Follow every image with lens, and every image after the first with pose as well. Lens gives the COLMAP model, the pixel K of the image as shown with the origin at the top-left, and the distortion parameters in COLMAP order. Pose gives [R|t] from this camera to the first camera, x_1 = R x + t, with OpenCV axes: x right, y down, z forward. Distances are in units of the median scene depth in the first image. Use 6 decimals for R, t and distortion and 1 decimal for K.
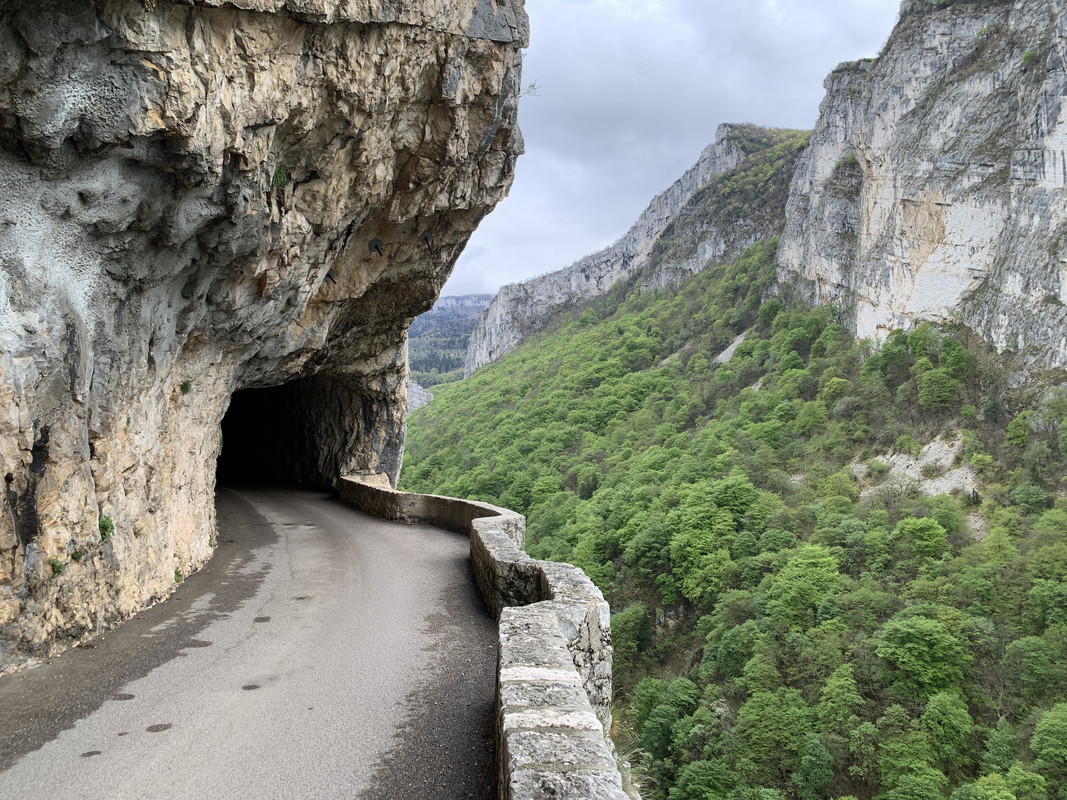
lens RADIAL K [[806.6, 0, 531.3], [0, 806.6, 391.7], [0, 0, 1]] dist [0.115548, -0.237428]
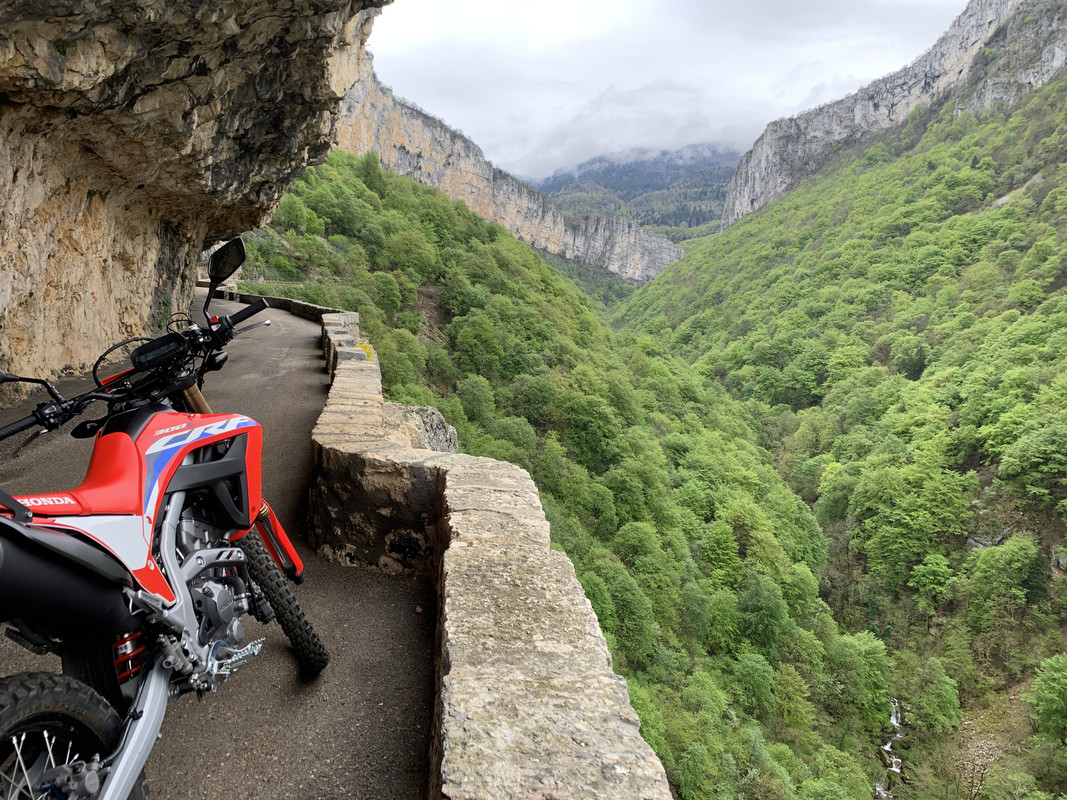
lens RADIAL K [[810.3, 0, 538.8], [0, 810.3, 386.9], [0, 0, 1]] dist [0.076196, -0.112394]
pose [[0.959485, 0.040066, -0.278898, -0.045098], [0.006958, 0.986167, 0.165607, 0.007019], [0.281675, -0.160838, 0.945933, 0.129507]]
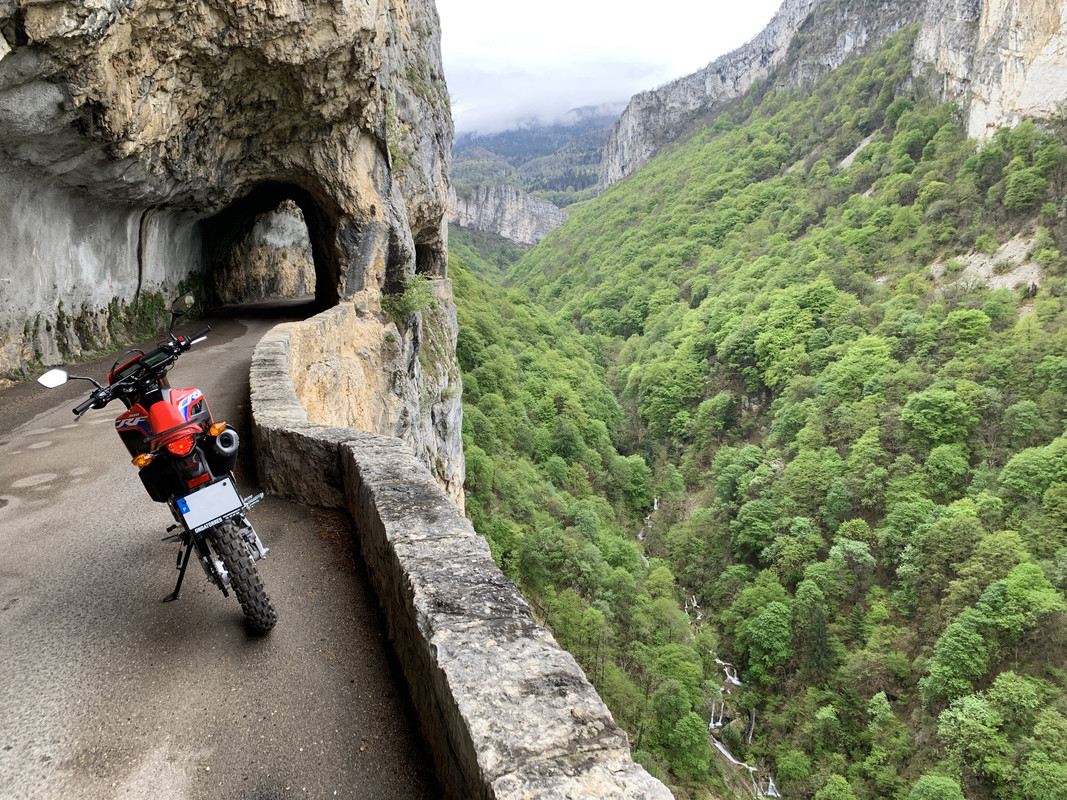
lens RADIAL K [[806.6, 0, 531.3], [0, 806.6, 391.7], [0, 0, 1]] dist [0.115548, -0.237428]
pose [[0.983732, -0.013864, -0.179108, 0.035926], [0.053116, 0.974887, 0.216272, -0.005902], [0.171612, -0.222267, 0.959764, -0.101922]]
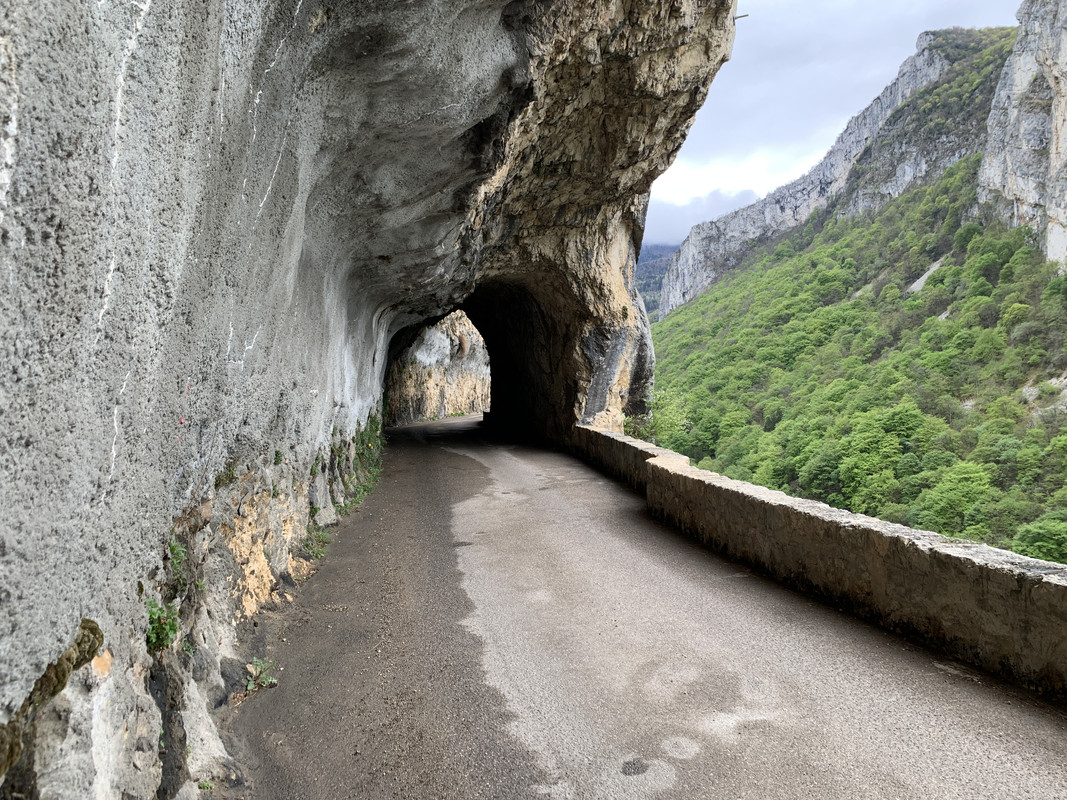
lens RADIAL K [[810.3, 0, 538.8], [0, 810.3, 386.9], [0, 0, 1]] dist [0.076196, -0.112394]
pose [[0.970553, -0.041696, -0.237253, 0.024028], [0.057179, 0.996634, 0.058755, -0.005462], [0.234005, -0.070591, 0.969669, -0.094070]]
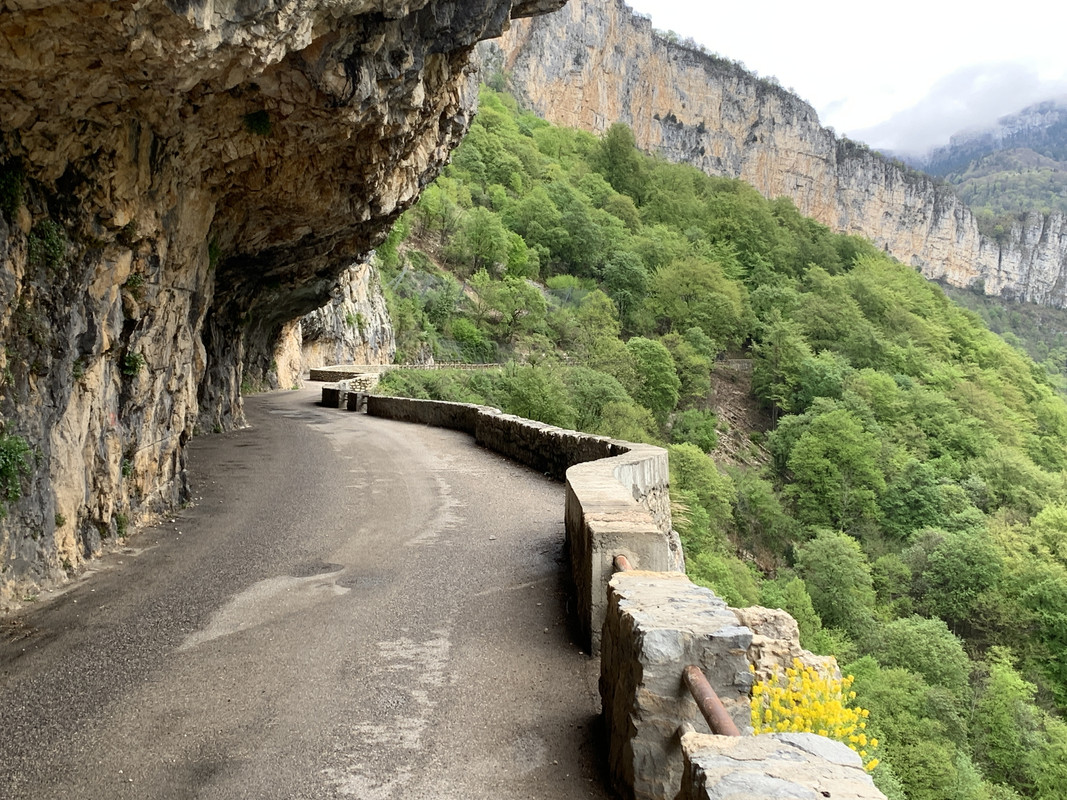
lens RADIAL K [[1497.0, 0, 533.5], [0, 1497.0, 400.0], [0, 0, 1]] dist [0.000760, -0.013702]
pose [[0.854778, -0.021836, -0.518535, -0.057942], [0.062313, 0.996205, 0.060770, 0.007890], [0.515240, -0.084256, 0.852894, 0.149808]]
